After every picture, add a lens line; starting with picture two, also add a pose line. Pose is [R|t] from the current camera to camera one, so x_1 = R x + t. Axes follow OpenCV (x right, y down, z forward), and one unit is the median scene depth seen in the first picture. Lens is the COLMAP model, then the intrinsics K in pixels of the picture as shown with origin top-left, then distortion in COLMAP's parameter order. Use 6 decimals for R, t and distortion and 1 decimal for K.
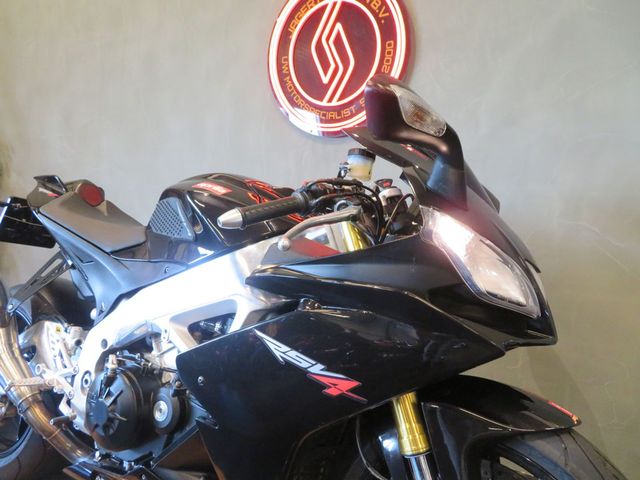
lens RADIAL K [[455.7, 0, 320.9], [0, 455.7, 241.7], [0, 0, 1]] dist [-0.008454, 0.003509]
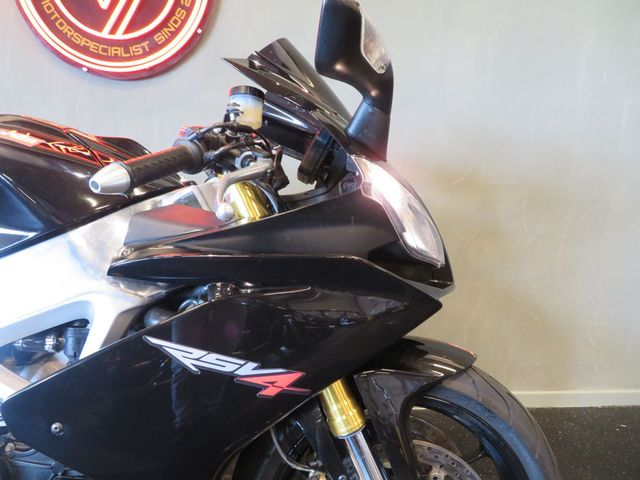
lens RADIAL K [[455.7, 0, 315.7], [0, 455.7, 239.2], [0, 0, 1]] dist [-0.008454, 0.003509]
pose [[0.846166, -0.104032, 0.522668, -0.227147], [0.064551, 0.993548, 0.093252, -0.005454], [-0.528996, -0.045168, 0.847421, 0.222131]]
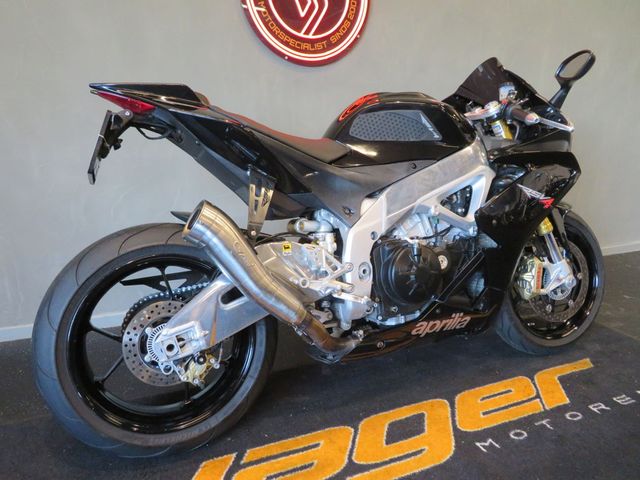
lens RADIAL K [[455.7, 0, 325.9], [0, 455.7, 241.9], [0, 0, 1]] dist [-0.008454, 0.003509]
pose [[0.590279, -0.201838, 0.781557, -1.671451], [0.099675, 0.979049, 0.177560, 0.018849], [-0.801022, -0.026908, 0.598030, 0.434107]]
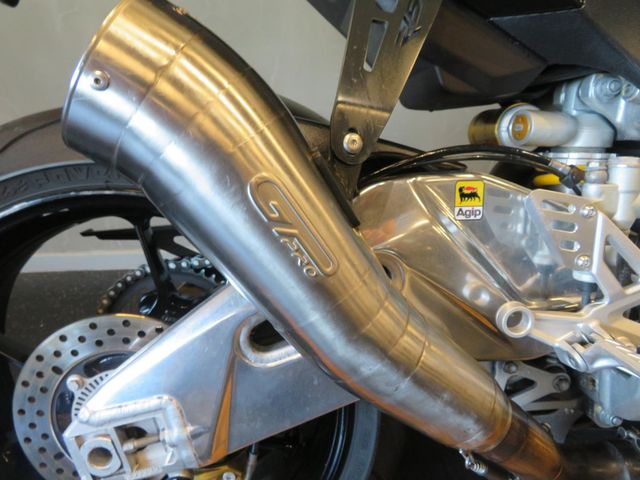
lens RADIAL K [[455.7, 0, 311.6], [0, 455.7, 237.3], [0, 0, 1]] dist [-0.008454, 0.003509]
pose [[0.842464, -0.252346, 0.476000, -1.055363], [0.100737, 0.941723, 0.320952, 0.143864], [-0.529251, -0.222440, 0.818788, 1.023453]]
